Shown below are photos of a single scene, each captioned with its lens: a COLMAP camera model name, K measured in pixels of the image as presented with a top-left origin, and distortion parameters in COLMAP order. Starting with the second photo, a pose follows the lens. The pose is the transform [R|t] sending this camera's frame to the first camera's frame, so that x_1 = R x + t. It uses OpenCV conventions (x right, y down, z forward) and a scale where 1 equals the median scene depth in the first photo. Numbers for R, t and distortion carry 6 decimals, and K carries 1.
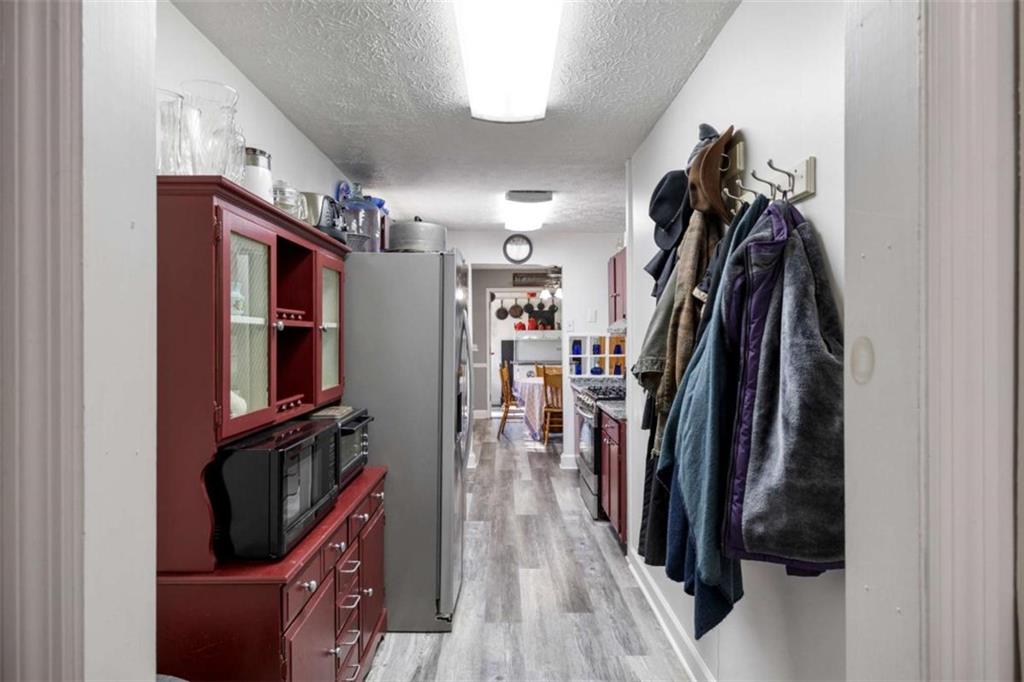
lens RADIAL K [[583.7, 0, 512.1], [0, 583.7, 339.2], [0, 0, 1]] dist [0.001342, 0.000308]
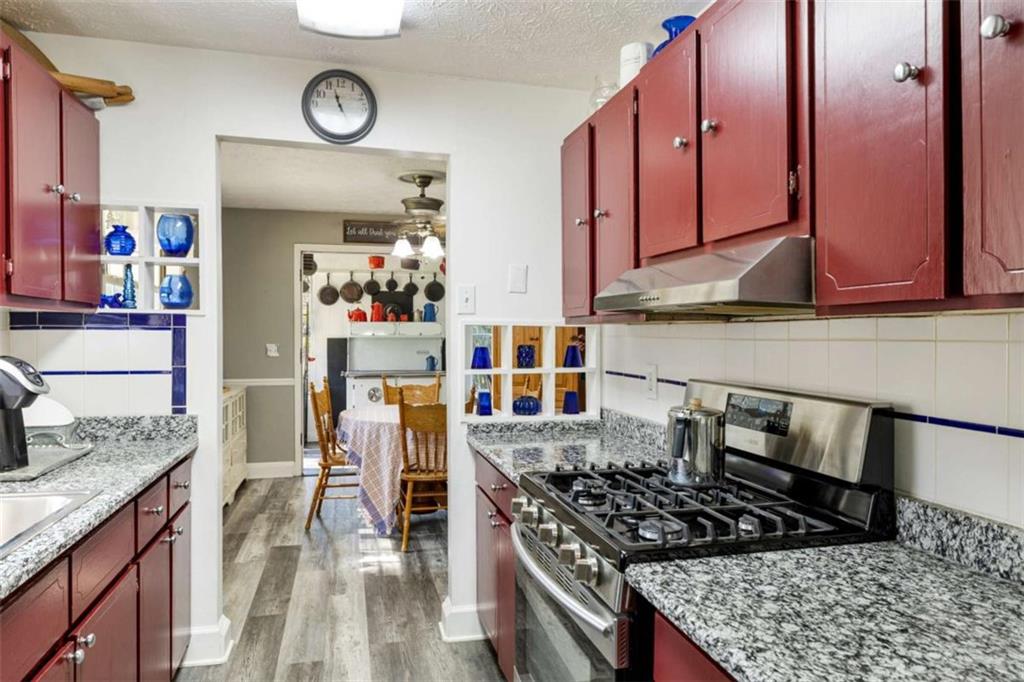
lens RADIAL K [[682.2, 0, 514.1], [0, 682.2, 337.4], [0, 0, 1]] dist [-0.034849, -0.000372]
pose [[0.973638, 0.003396, 0.228074, 0.016086], [-0.002914, 0.999993, -0.002449, 0.003796], [-0.228081, 0.001720, 0.973641, 0.399673]]
